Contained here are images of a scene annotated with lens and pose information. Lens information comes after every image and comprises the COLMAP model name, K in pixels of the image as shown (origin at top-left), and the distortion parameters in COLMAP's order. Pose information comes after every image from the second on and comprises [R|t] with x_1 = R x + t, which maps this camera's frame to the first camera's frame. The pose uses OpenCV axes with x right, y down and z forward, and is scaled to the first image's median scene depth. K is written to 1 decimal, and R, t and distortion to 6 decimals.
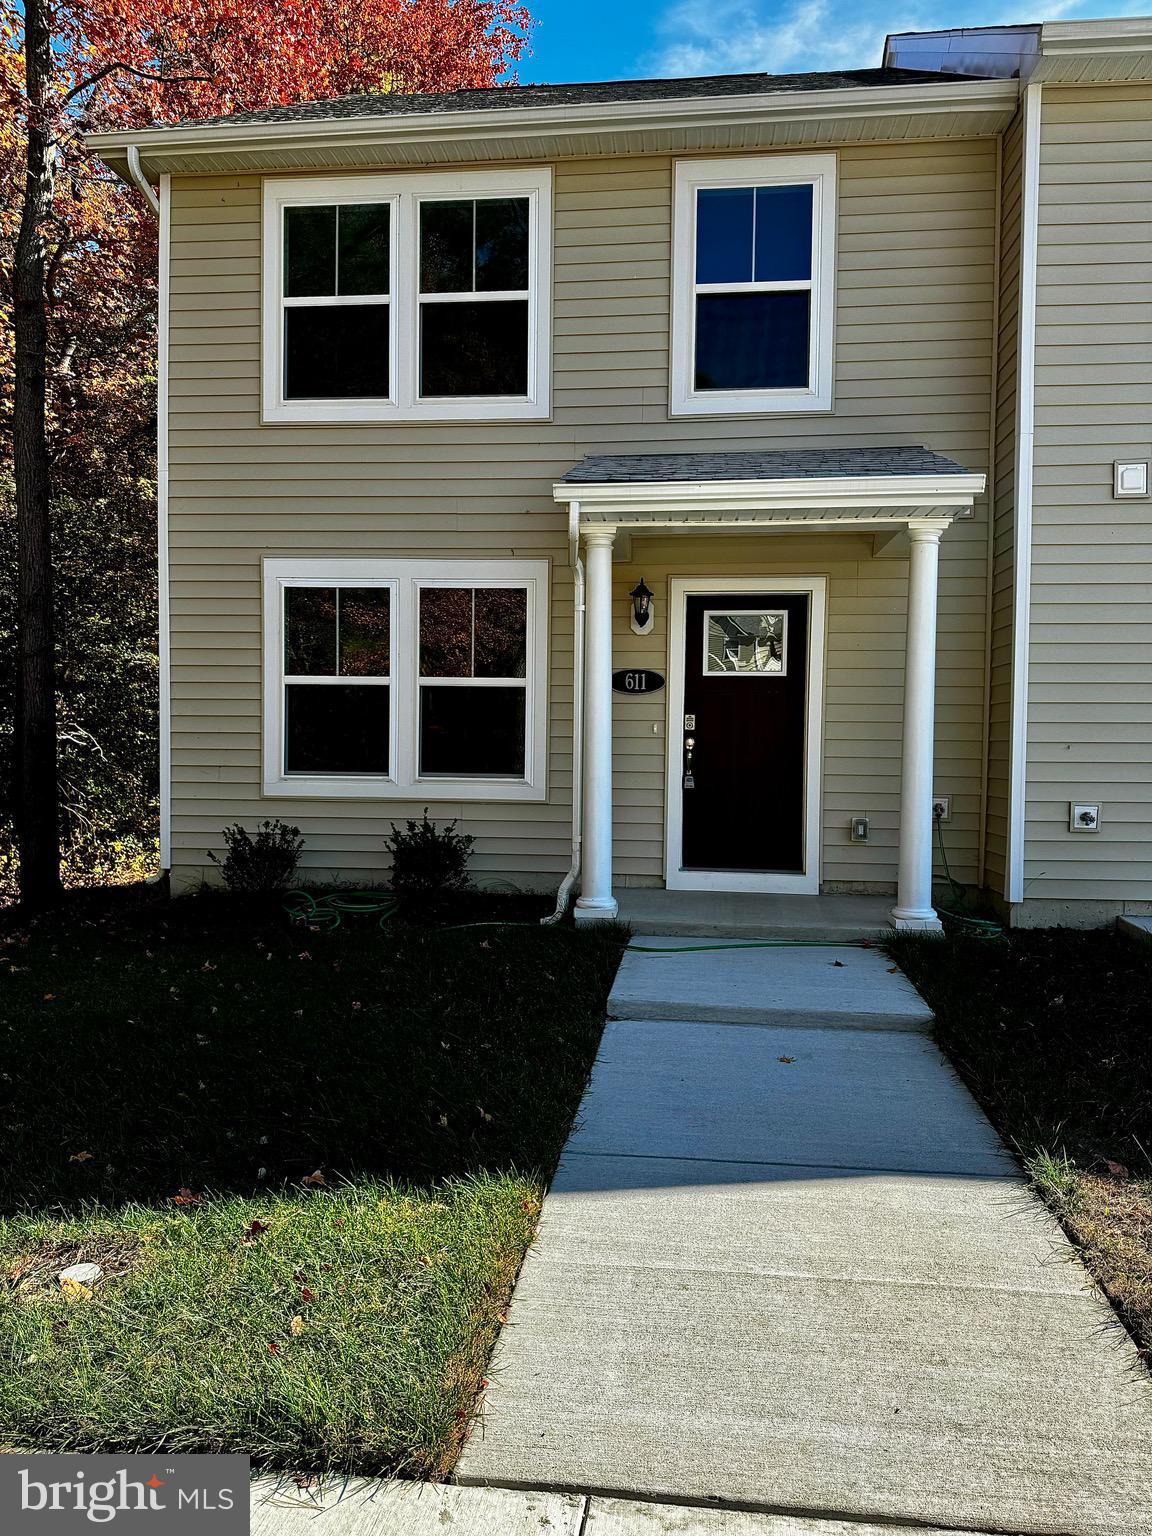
lens RADIAL K [[1099.1, 0, 576.0], [0, 1099.1, 771.3], [0, 0, 1]] dist [0.043148, -0.044436]
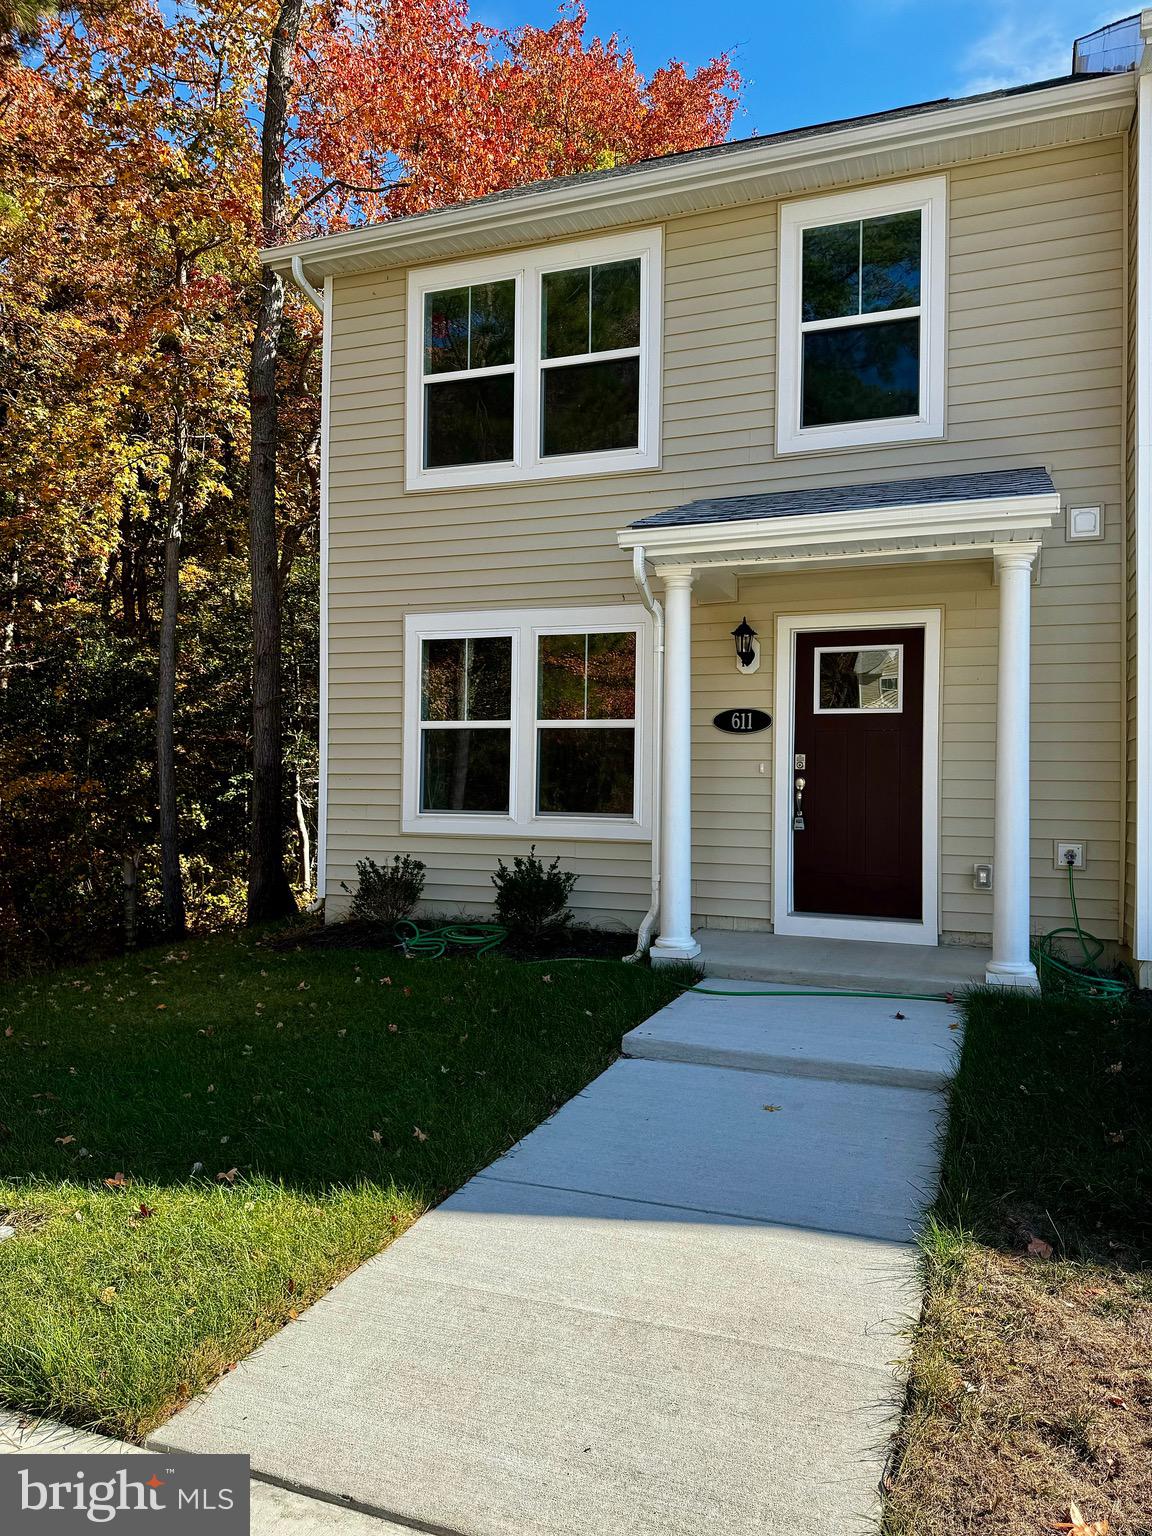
lens RADIAL K [[1101.9, 0, 579.6], [0, 1101.9, 763.5], [0, 0, 1]] dist [0.035831, -0.033833]
pose [[0.966570, -0.003606, -0.256378, 0.170236], [-0.008745, 0.998856, -0.047017, 0.004469], [0.256254, 0.047687, 0.965433, 0.005246]]
